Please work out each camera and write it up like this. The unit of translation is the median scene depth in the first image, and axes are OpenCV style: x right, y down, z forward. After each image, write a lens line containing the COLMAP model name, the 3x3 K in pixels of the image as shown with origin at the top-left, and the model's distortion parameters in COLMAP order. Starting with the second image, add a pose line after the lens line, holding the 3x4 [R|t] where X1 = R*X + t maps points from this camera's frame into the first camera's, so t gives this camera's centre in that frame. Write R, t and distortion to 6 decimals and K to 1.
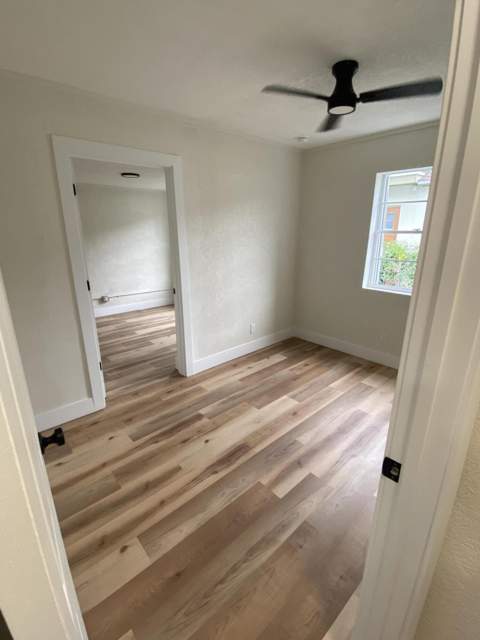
lens RADIAL K [[297.6, 0, 241.3], [0, 297.6, 320.1], [0, 0, 1]] dist [0.000481, 0.000007]
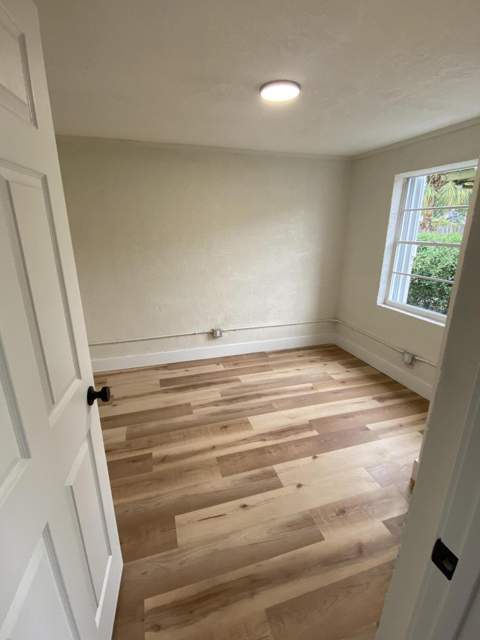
lens RADIAL K [[297.6, 0, 238.6], [0, 297.6, 320.8], [0, 0, 1]] dist [0.000481, 0.000007]
pose [[0.905636, 0.139336, -0.400510, -0.157032], [-0.137202, 0.989954, 0.034160, -0.127863], [0.401246, 0.024015, 0.915655, 0.425749]]
